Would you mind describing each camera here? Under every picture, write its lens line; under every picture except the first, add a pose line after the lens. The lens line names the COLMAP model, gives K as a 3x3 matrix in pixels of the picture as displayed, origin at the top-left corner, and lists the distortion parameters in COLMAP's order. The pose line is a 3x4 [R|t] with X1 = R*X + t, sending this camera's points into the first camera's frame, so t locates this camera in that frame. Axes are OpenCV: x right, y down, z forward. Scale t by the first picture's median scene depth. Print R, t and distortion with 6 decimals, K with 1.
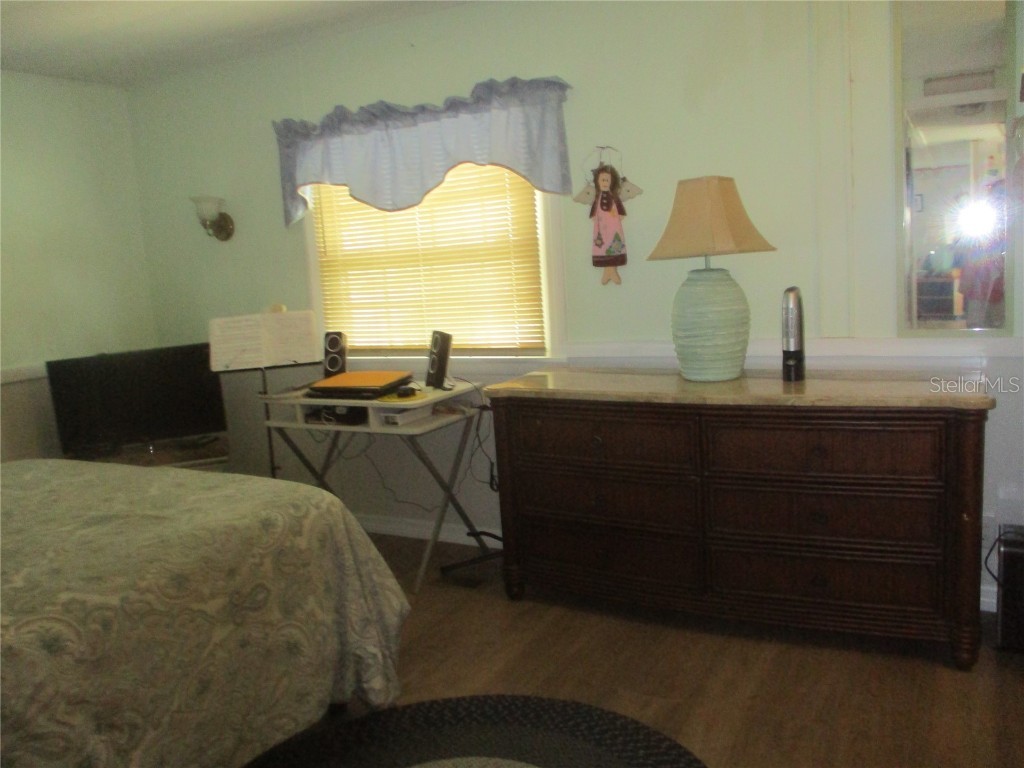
lens RADIAL K [[872.1, 0, 513.6], [0, 872.1, 381.0], [0, 0, 1]] dist [-0.023760, 0.007910]
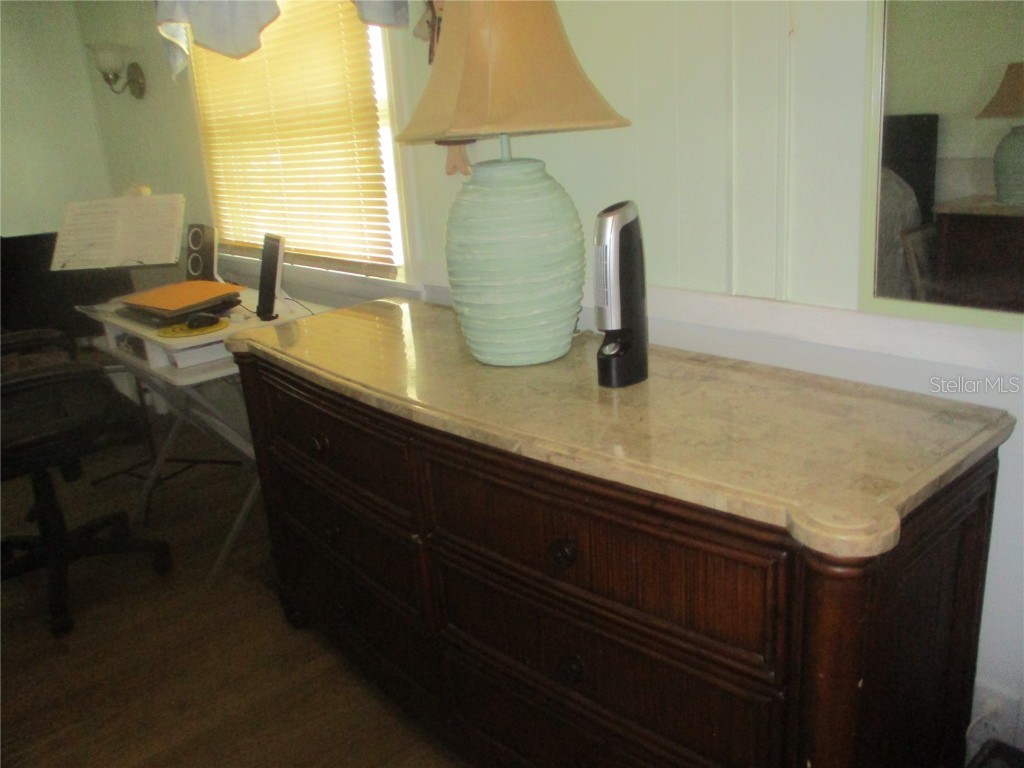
lens RADIAL K [[872.1, 0, 510.5], [0, 872.1, 389.0], [0, 0, 1]] dist [-0.023760, 0.007910]
pose [[0.944895, 0.097807, -0.312423, 0.345875], [-0.039771, 0.981554, 0.187003, -0.076044], [0.324950, -0.164273, 0.931355, 0.393866]]
